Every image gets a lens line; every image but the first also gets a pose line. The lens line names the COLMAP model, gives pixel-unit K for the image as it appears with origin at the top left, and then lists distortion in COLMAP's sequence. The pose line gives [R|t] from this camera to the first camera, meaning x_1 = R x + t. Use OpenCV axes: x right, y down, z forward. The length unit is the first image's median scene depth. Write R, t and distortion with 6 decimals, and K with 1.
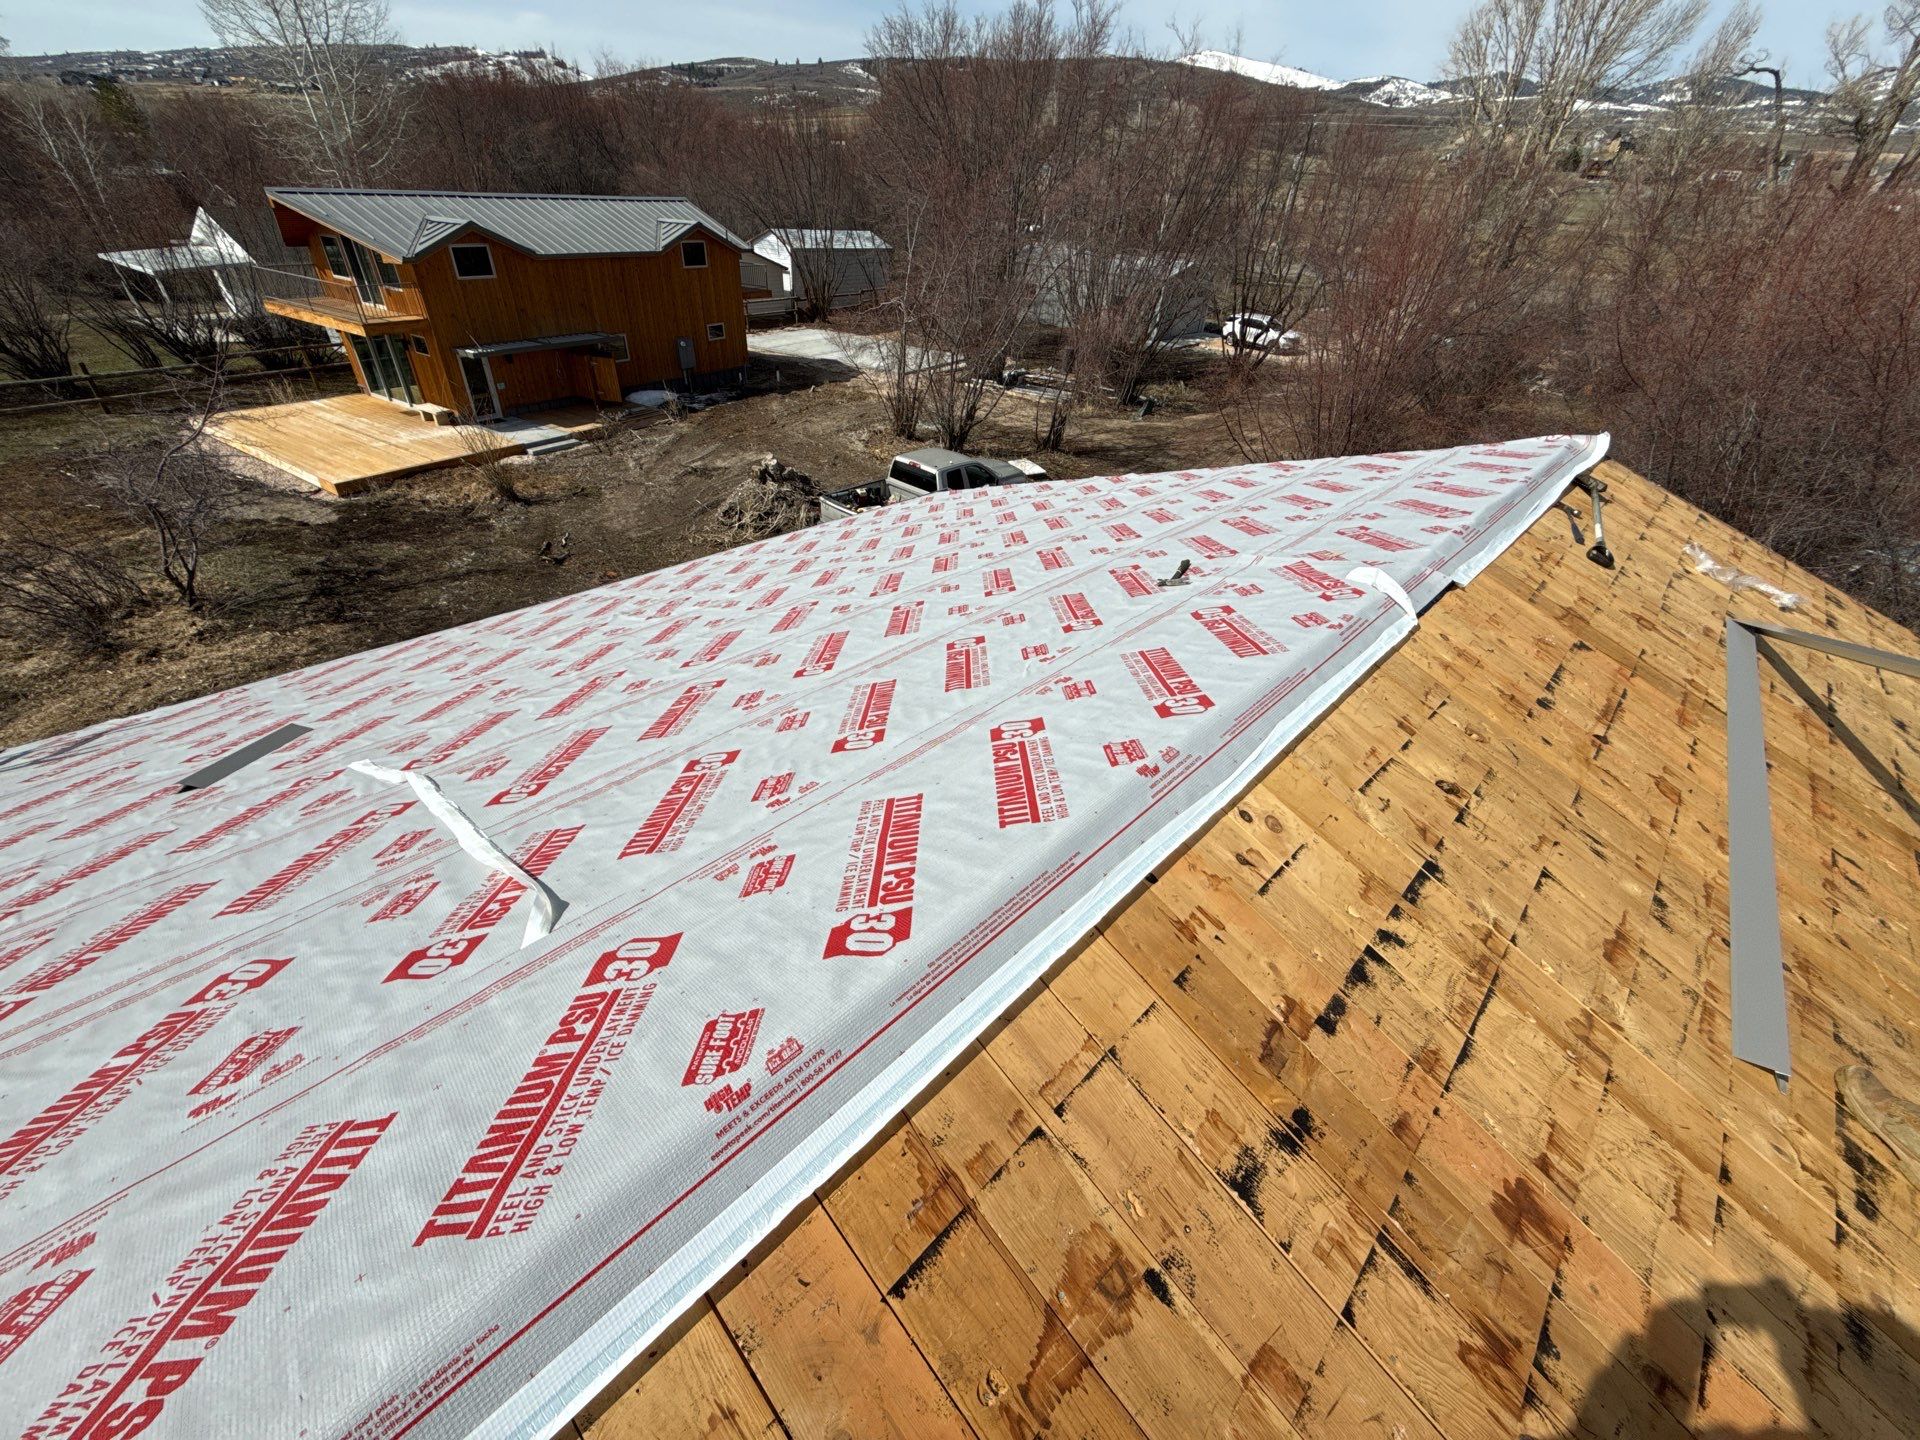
lens RADIAL K [[770.7, 0, 958.3], [0, 770.7, 717.4], [0, 0, 1]] dist [0.001421, -0.001037]
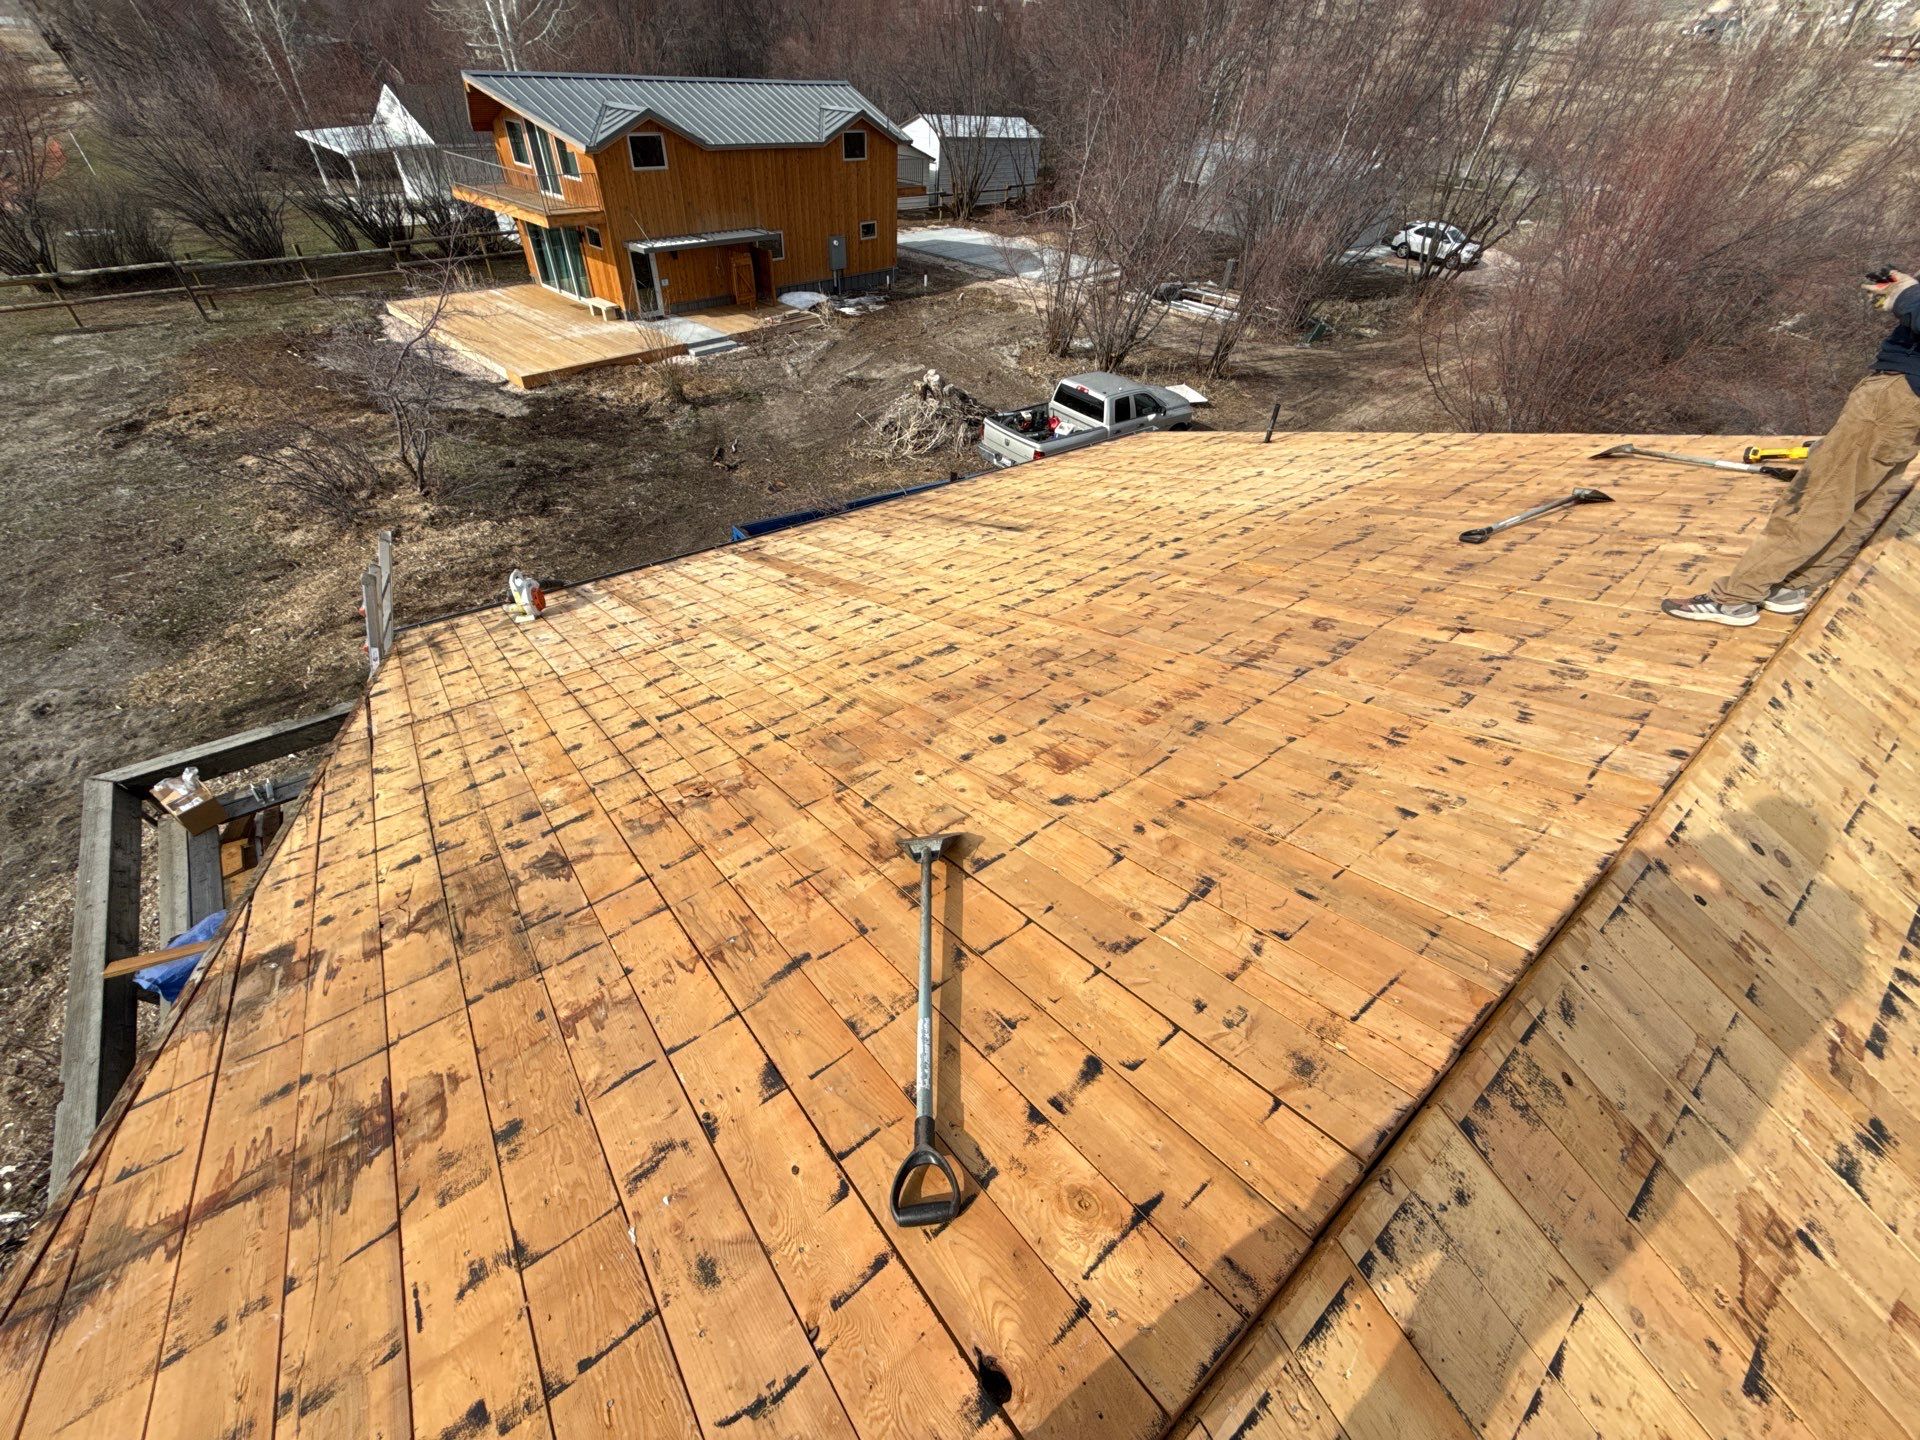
lens RADIAL K [[770.7, 0, 955.8], [0, 770.7, 719.5], [0, 0, 1]] dist [0.001421, -0.001037]
pose [[0.989406, 0.100257, -0.104999, -0.774465], [-0.088698, 0.990021, 0.109507, -0.084956], [0.114930, -0.099034, 0.988425, -0.225148]]
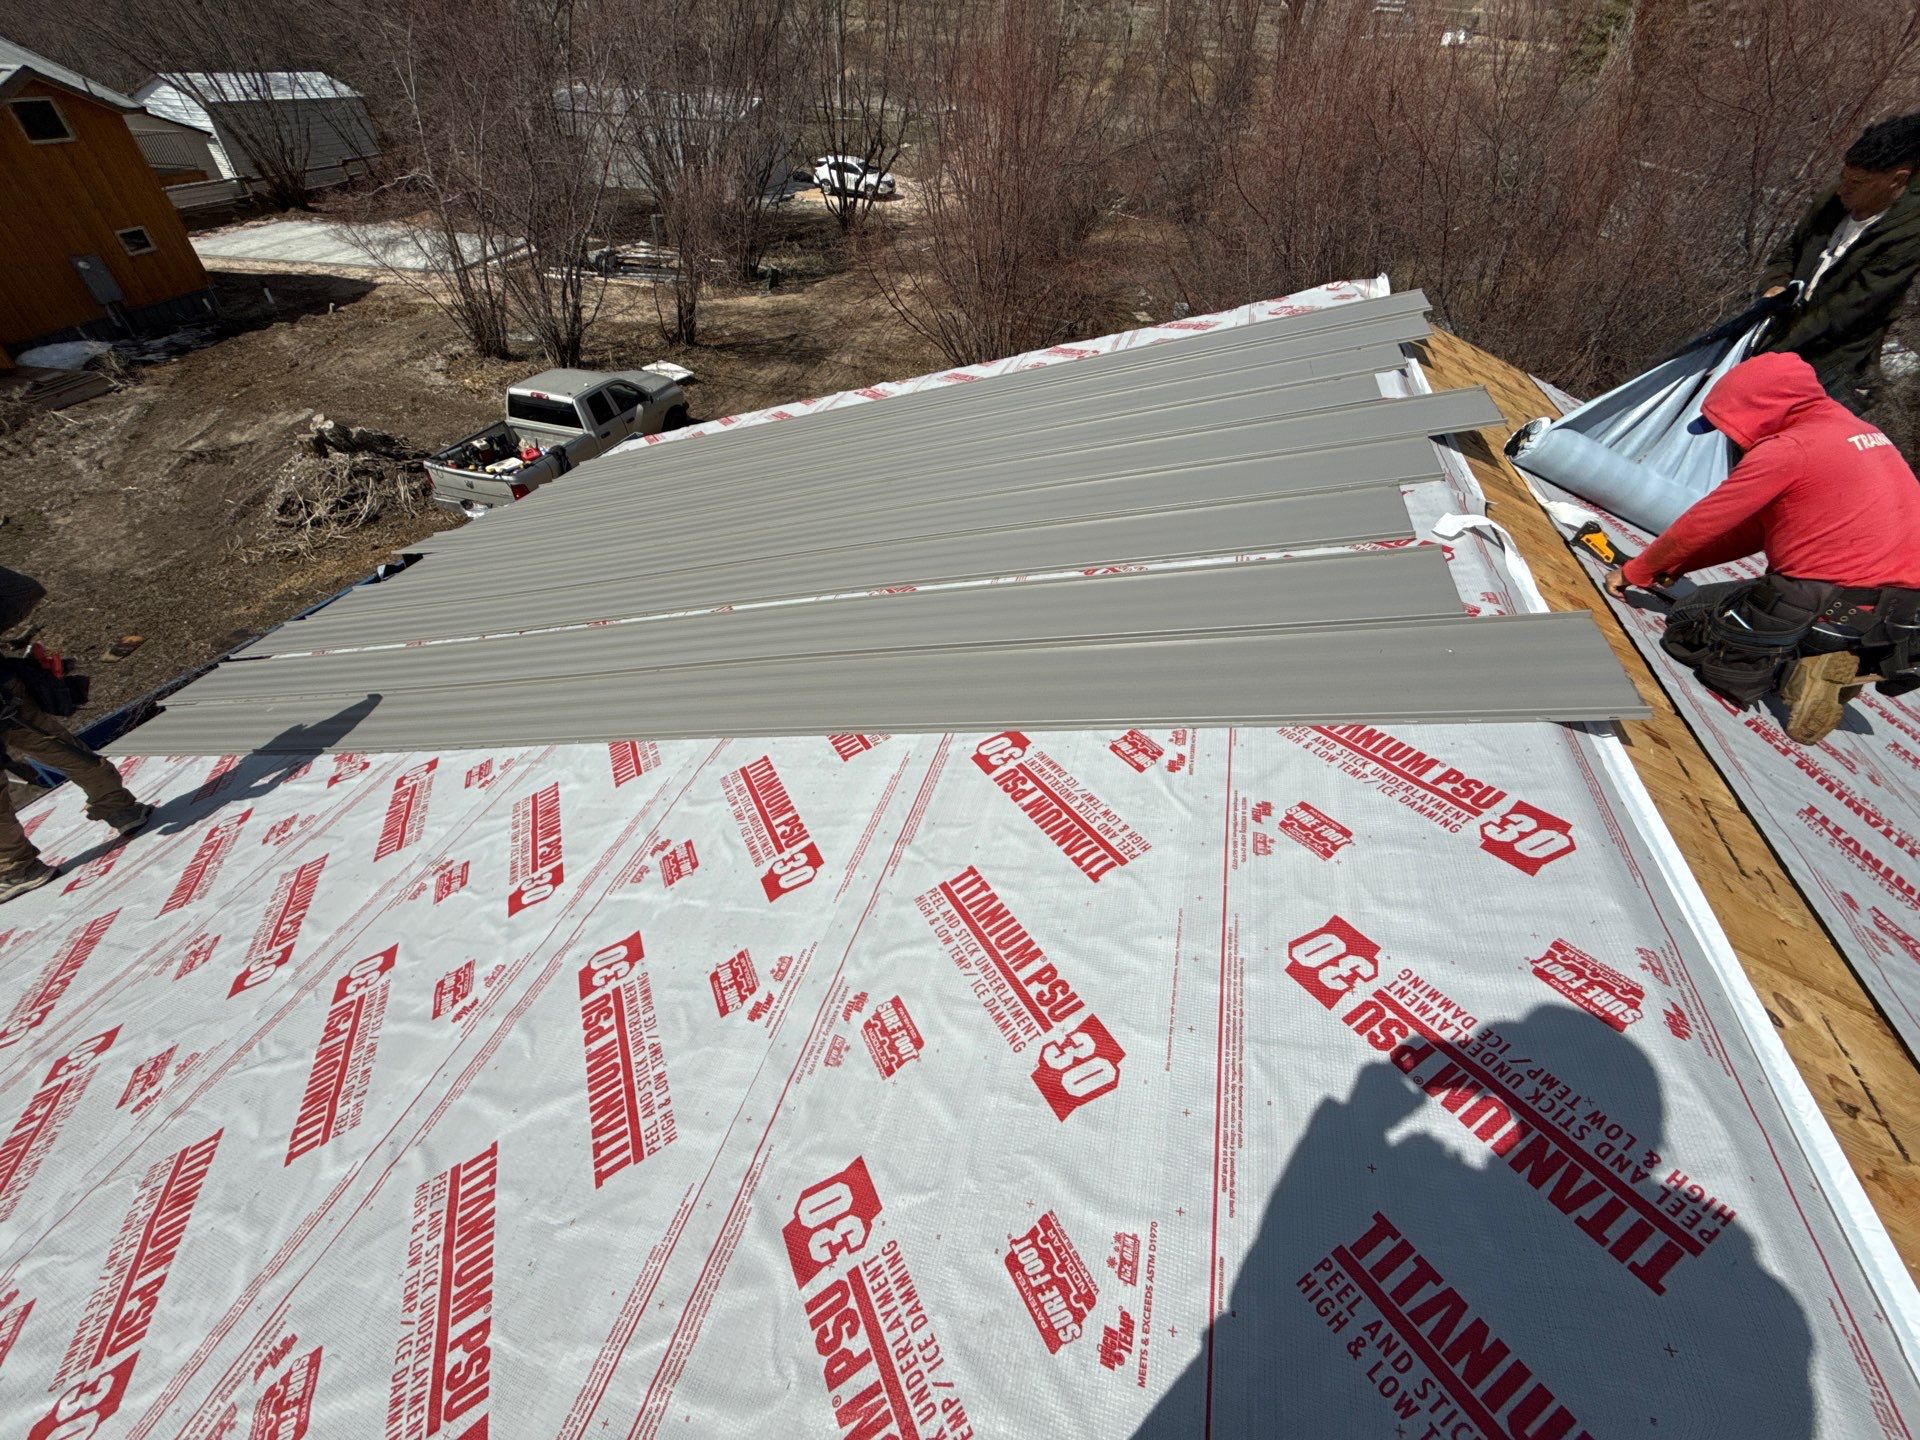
lens RADIAL K [[770.7, 0, 964.6], [0, 770.7, 726.3], [0, 0, 1]] dist [0.001421, -0.001037]
pose [[0.886299, -0.318905, 0.335817, -0.482434], [0.265257, 0.943972, 0.196358, -0.508558], [-0.379622, -0.084954, 0.921233, 0.815005]]
